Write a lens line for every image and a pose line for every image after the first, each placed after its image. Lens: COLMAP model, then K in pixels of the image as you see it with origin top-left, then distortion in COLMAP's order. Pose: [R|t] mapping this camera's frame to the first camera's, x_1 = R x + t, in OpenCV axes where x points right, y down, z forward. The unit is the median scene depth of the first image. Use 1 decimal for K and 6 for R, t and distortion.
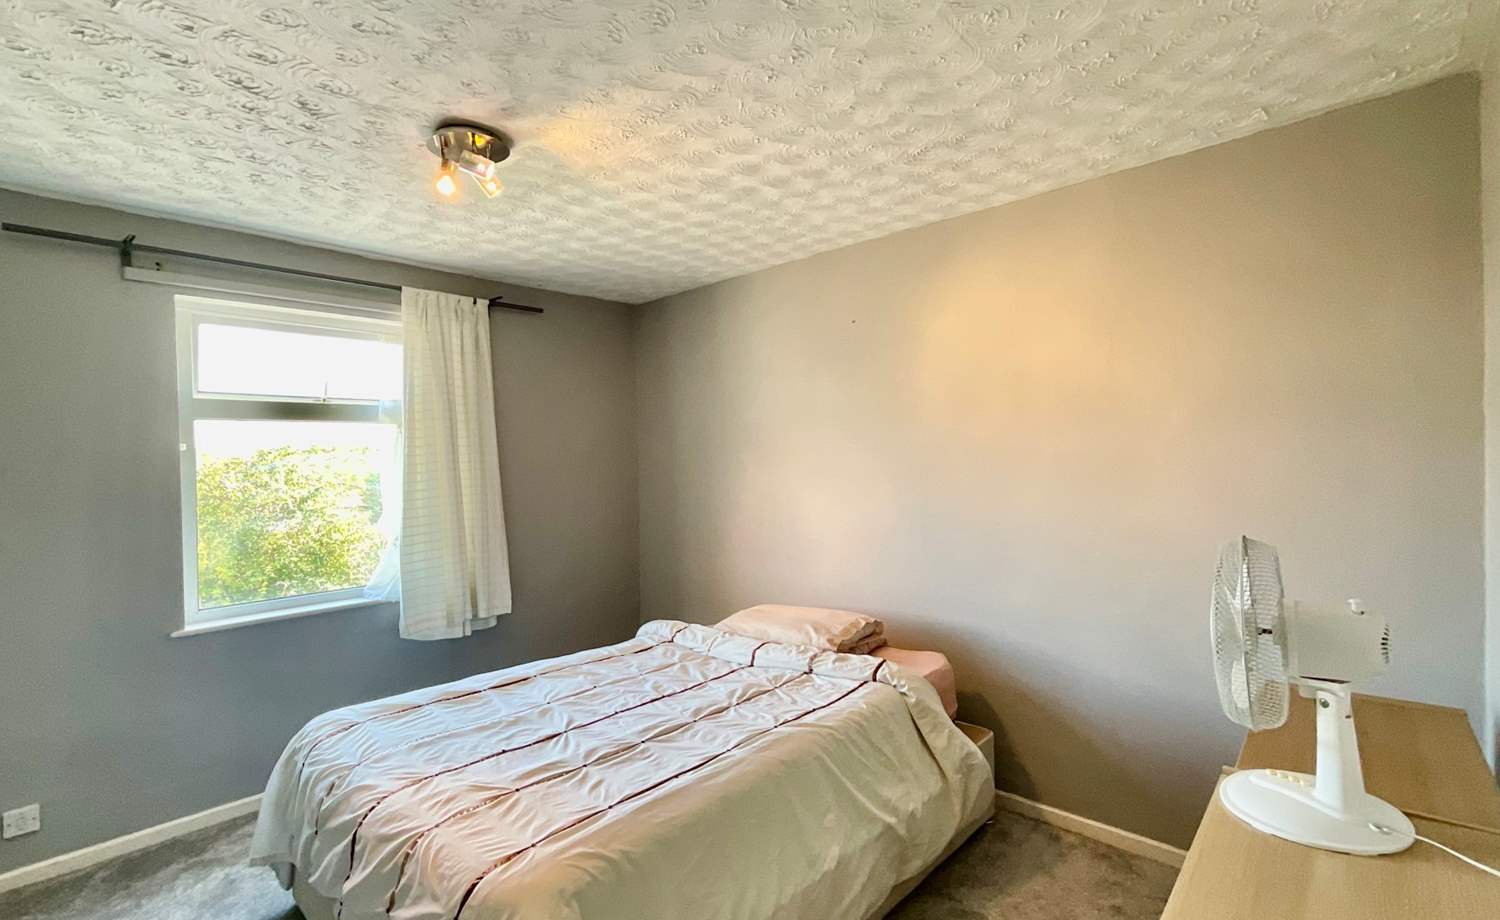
lens RADIAL K [[684.4, 0, 750.0], [0, 684.4, 460.0], [0, 0, 1]] dist [-0.000496, 0.000238]
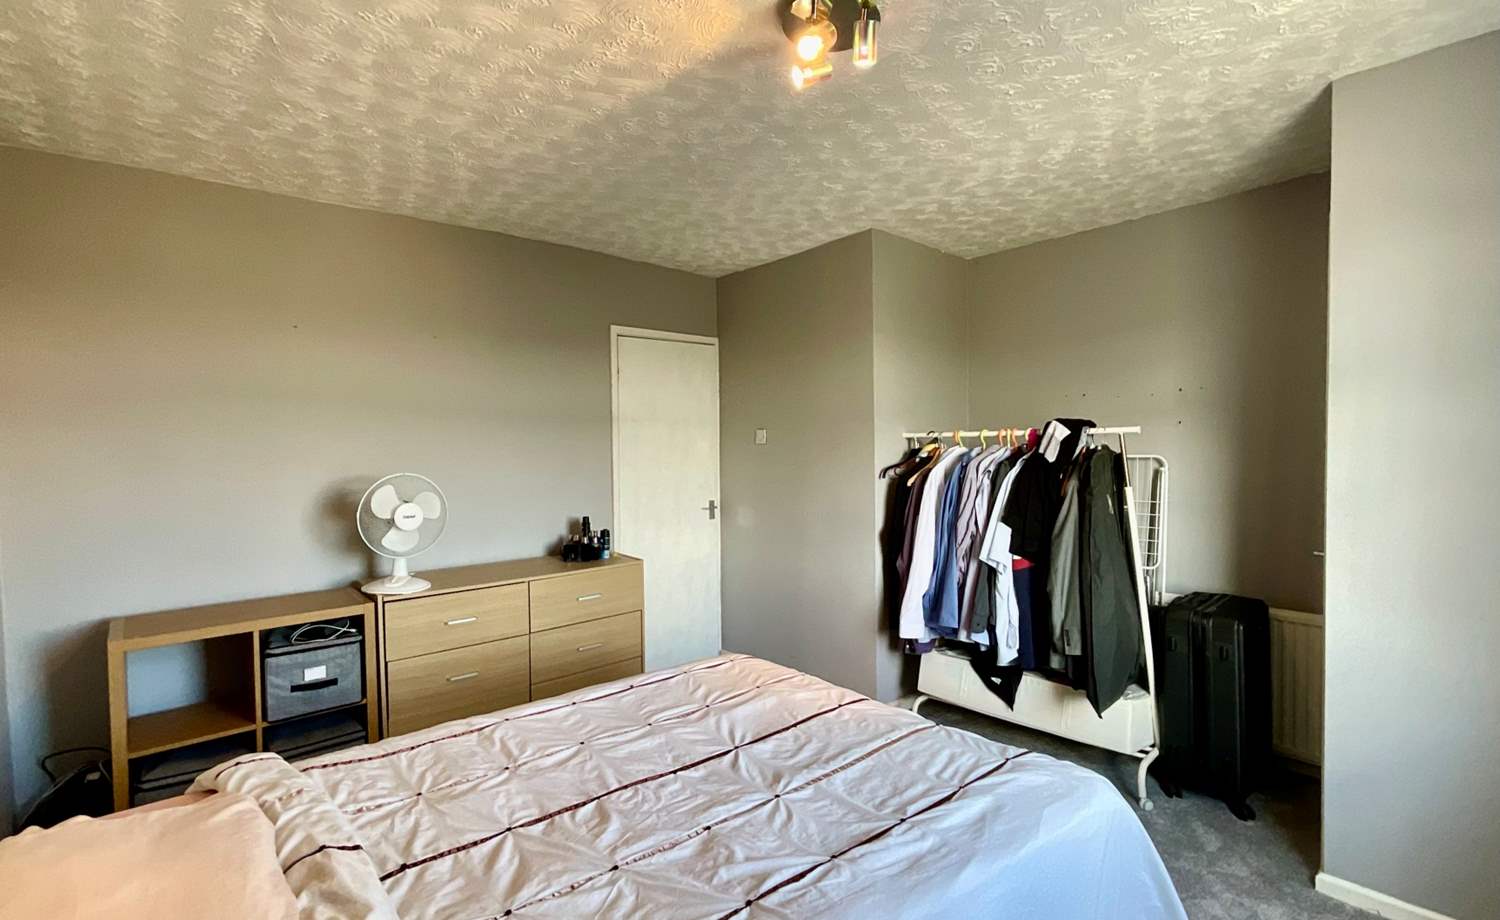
lens RADIAL K [[684.4, 0, 750.0], [0, 684.4, 460.0], [0, 0, 1]] dist [-0.000496, 0.000238]
pose [[-0.991520, 0.035868, 0.124903, -0.352089], [0.038857, 0.999012, 0.021572, 0.024474], [-0.124006, 0.026242, -0.991934, 1.585821]]
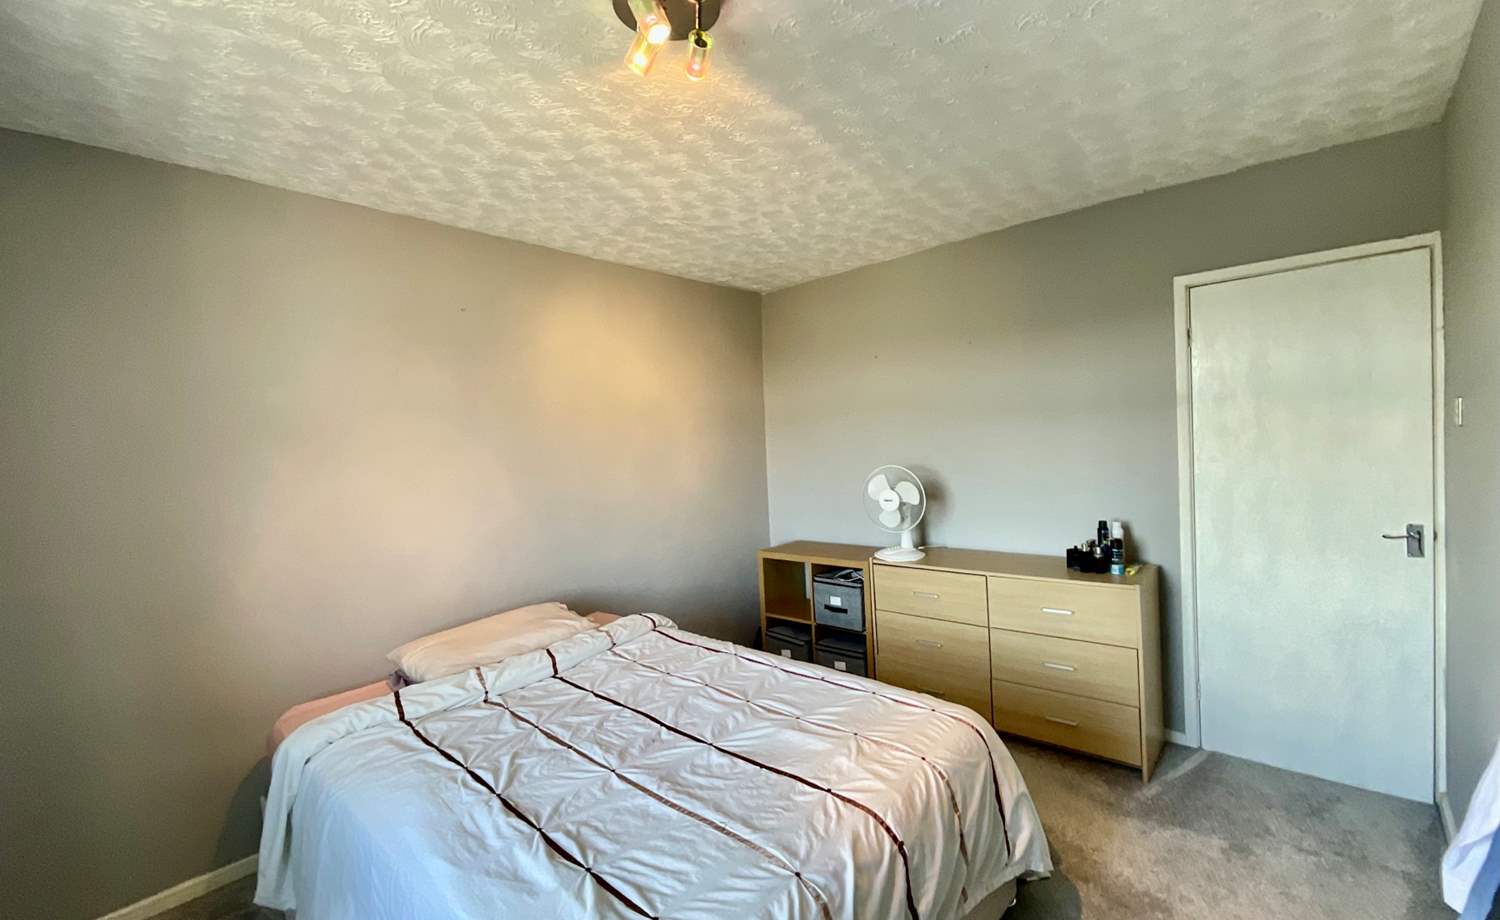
lens RADIAL K [[628.8, 0, 756.9], [0, 628.8, 456.7], [0, 0, 1]] dist [0.000525, 0.000395]
pose [[-0.010134, 0.005168, 0.999935, -0.954164], [0.044192, 0.999012, -0.004716, 0.024962], [-0.998972, 0.044142, -0.010353, 0.810956]]
